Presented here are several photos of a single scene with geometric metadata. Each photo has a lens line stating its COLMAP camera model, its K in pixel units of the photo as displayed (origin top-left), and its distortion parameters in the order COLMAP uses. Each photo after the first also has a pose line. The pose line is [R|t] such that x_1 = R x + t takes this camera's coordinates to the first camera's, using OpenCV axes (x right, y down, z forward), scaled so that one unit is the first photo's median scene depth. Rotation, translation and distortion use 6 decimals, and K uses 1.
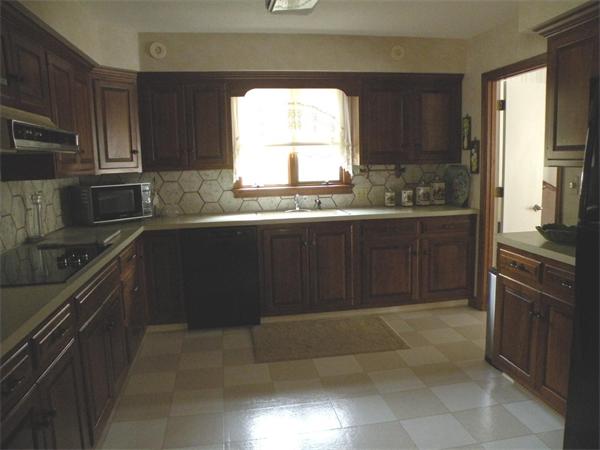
lens RADIAL K [[490.9, 0, 300.0], [0, 490.9, 225.0], [0, 0, 1]] dist [-0.096936, 0.005960]
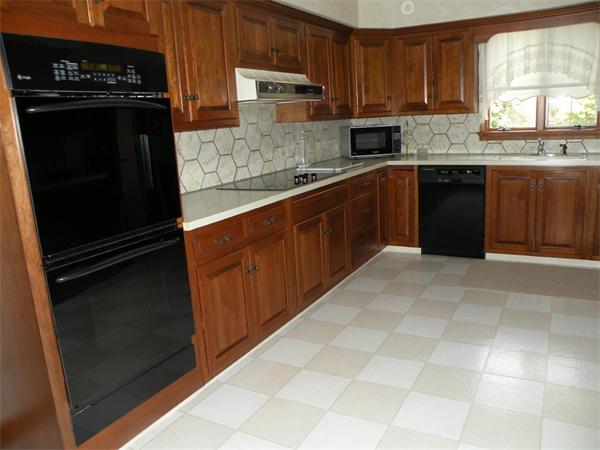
lens RADIAL K [[490.9, 0, 300.0], [0, 490.9, 225.0], [0, 0, 1]] dist [-0.096936, 0.005960]
pose [[0.787675, 0.118974, -0.604494, 0.217870], [-0.051960, 0.990510, 0.127242, 0.013662], [0.613895, -0.068816, 0.786382, -0.075511]]
